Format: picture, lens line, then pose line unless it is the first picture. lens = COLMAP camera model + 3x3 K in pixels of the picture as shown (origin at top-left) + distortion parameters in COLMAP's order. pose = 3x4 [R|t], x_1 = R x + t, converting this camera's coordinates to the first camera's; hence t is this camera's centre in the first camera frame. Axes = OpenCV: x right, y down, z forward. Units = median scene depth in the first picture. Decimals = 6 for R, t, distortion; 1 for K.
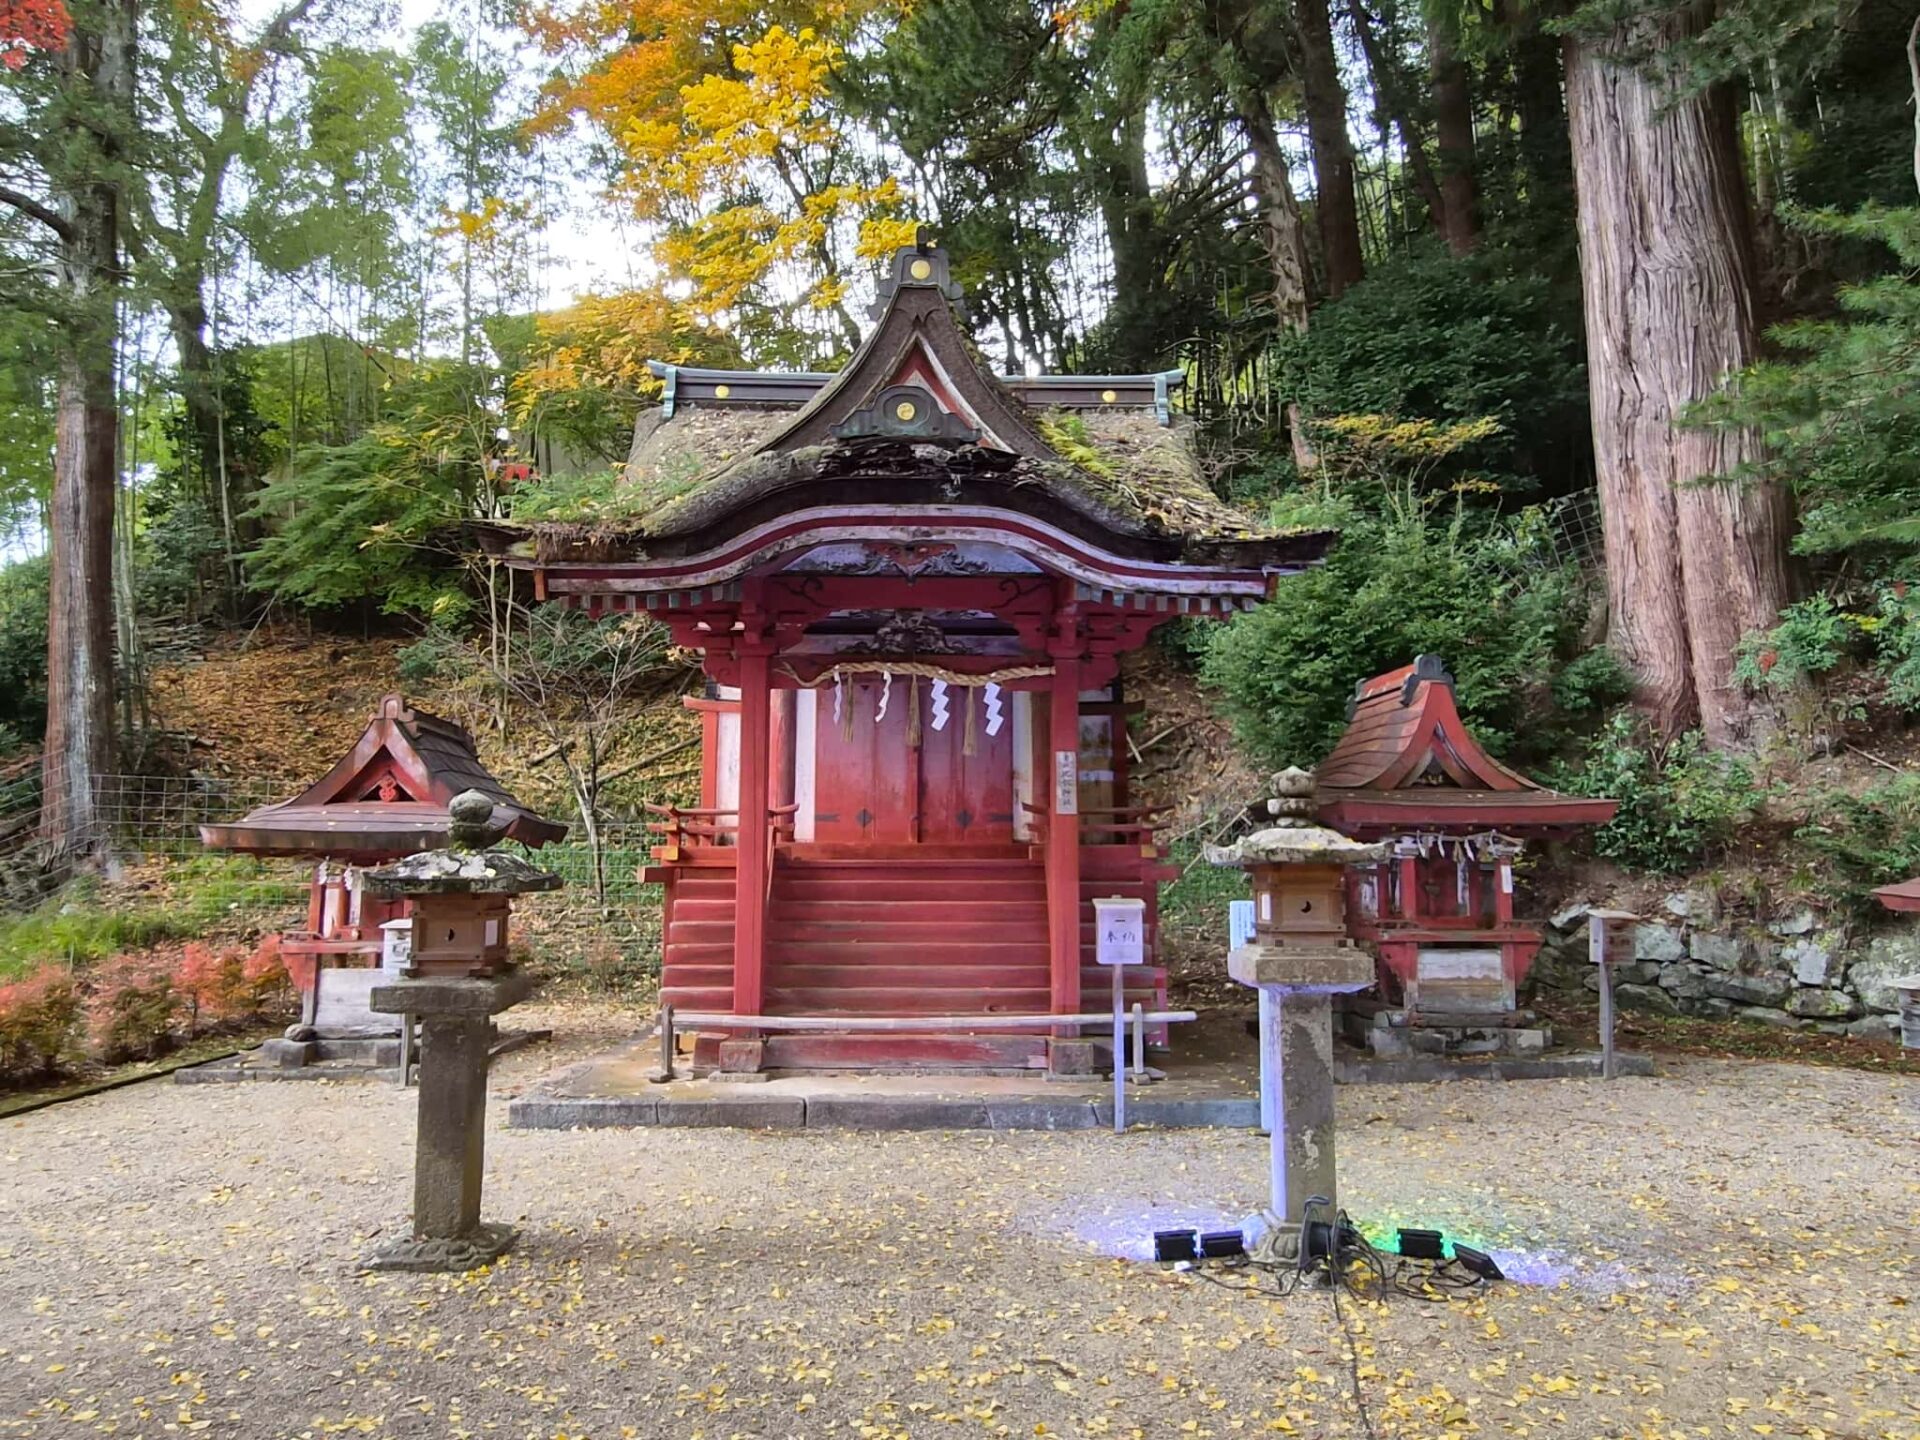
lens RADIAL K [[1295.5, 0, 960.0], [0, 1295.5, 720.0], [0, 0, 1]] dist [-0.005711, -0.001913]
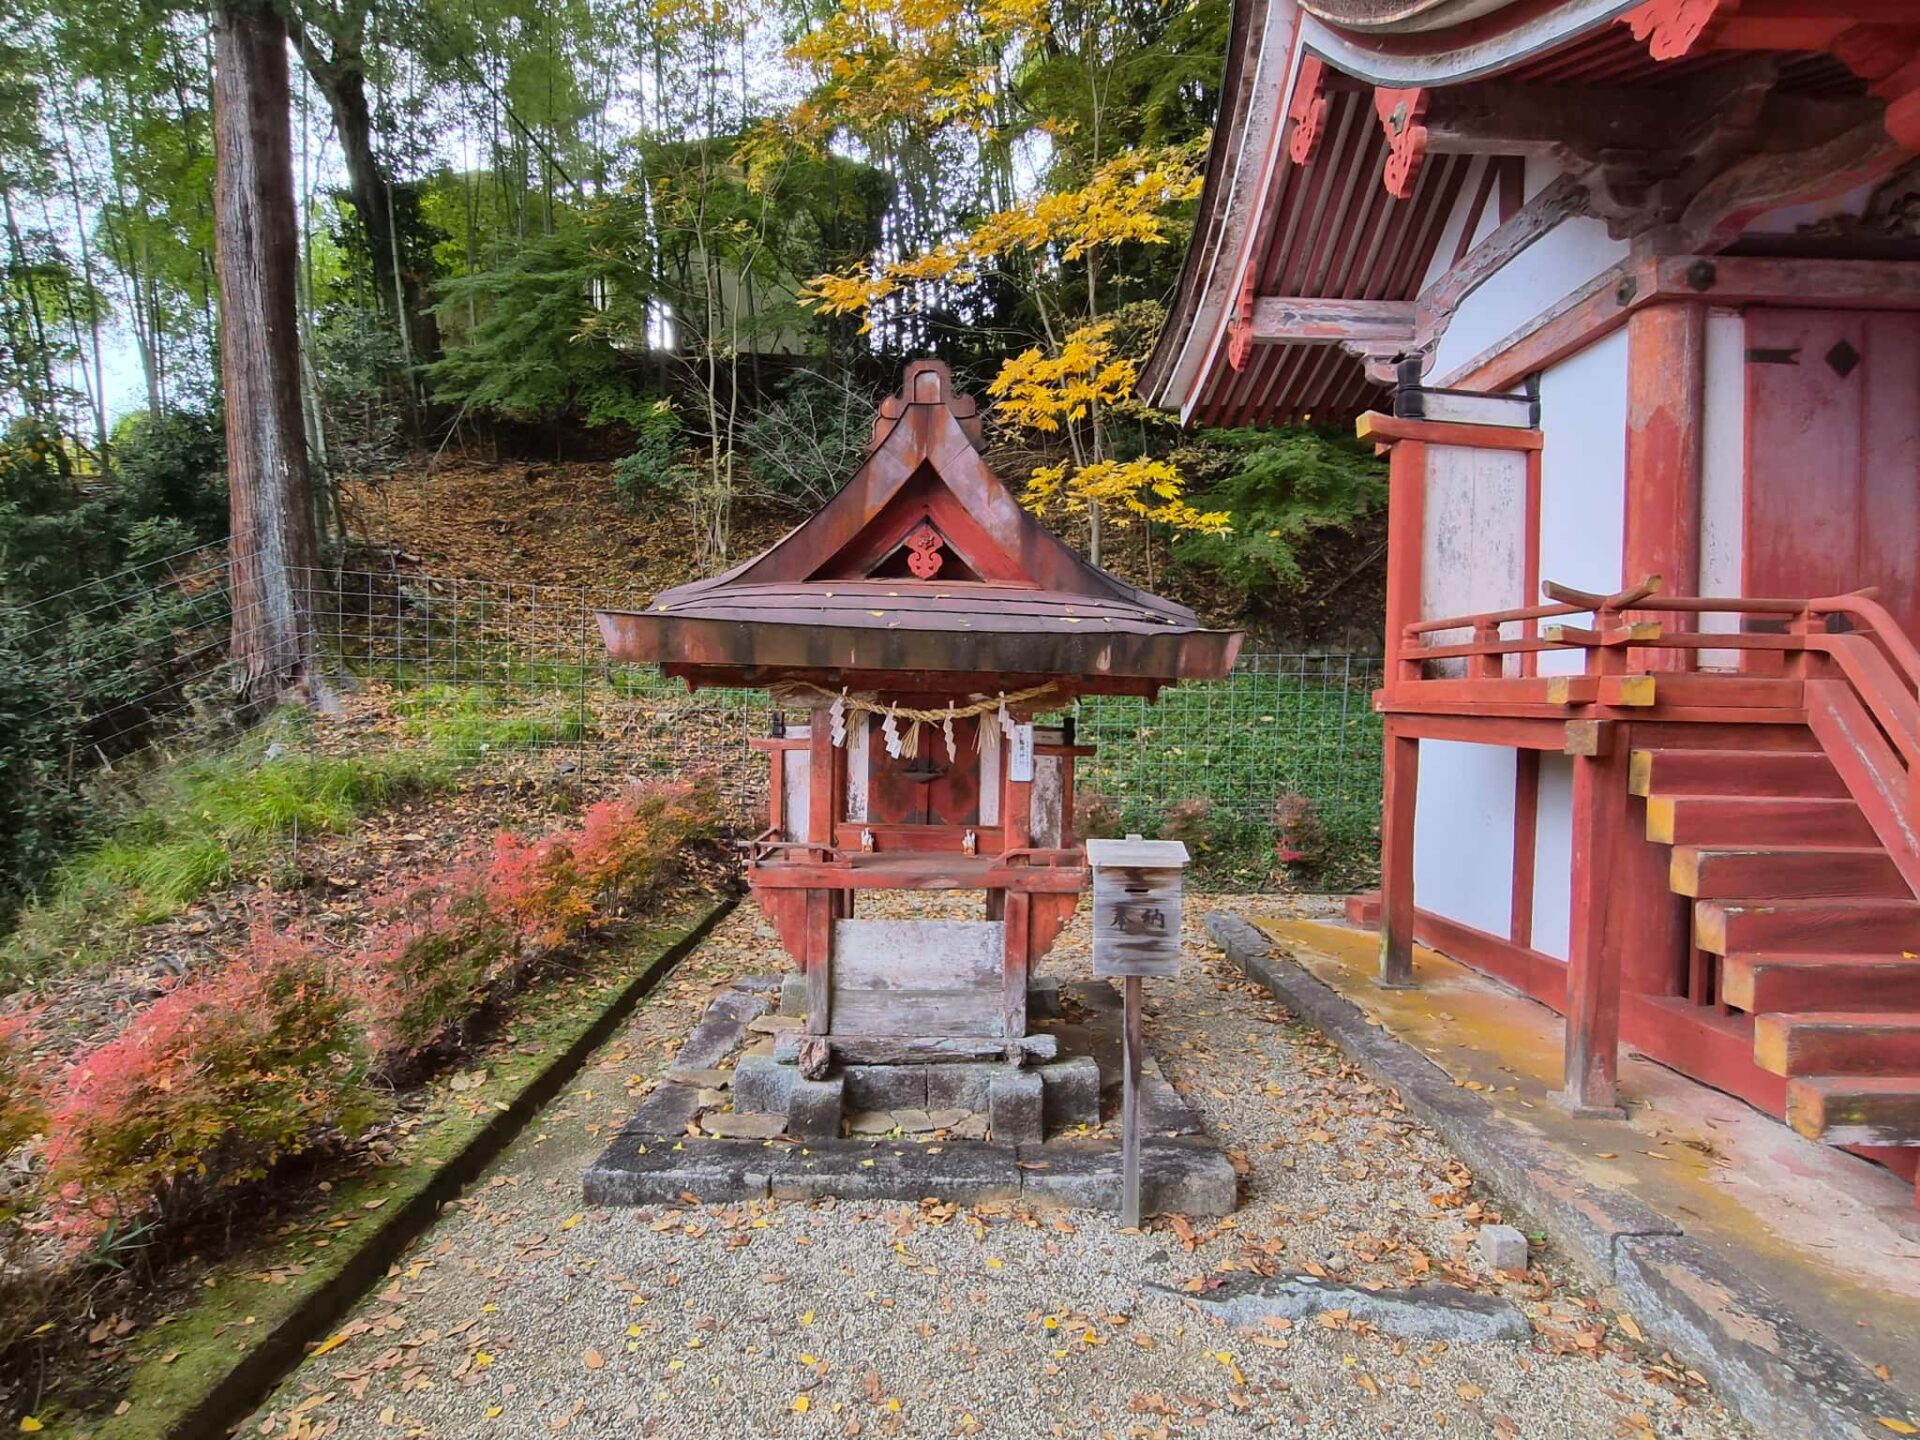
lens RADIAL K [[1030.0, 0, 960.0], [0, 1030.0, 720.0], [0, 0, 1]] dist [0.001345, 0.000229]
pose [[0.999859, 0.016637, -0.002351, -0.255074], [-0.016197, 0.991560, 0.128633, 0.039239], [0.004471, -0.128577, 0.991689, 0.357428]]
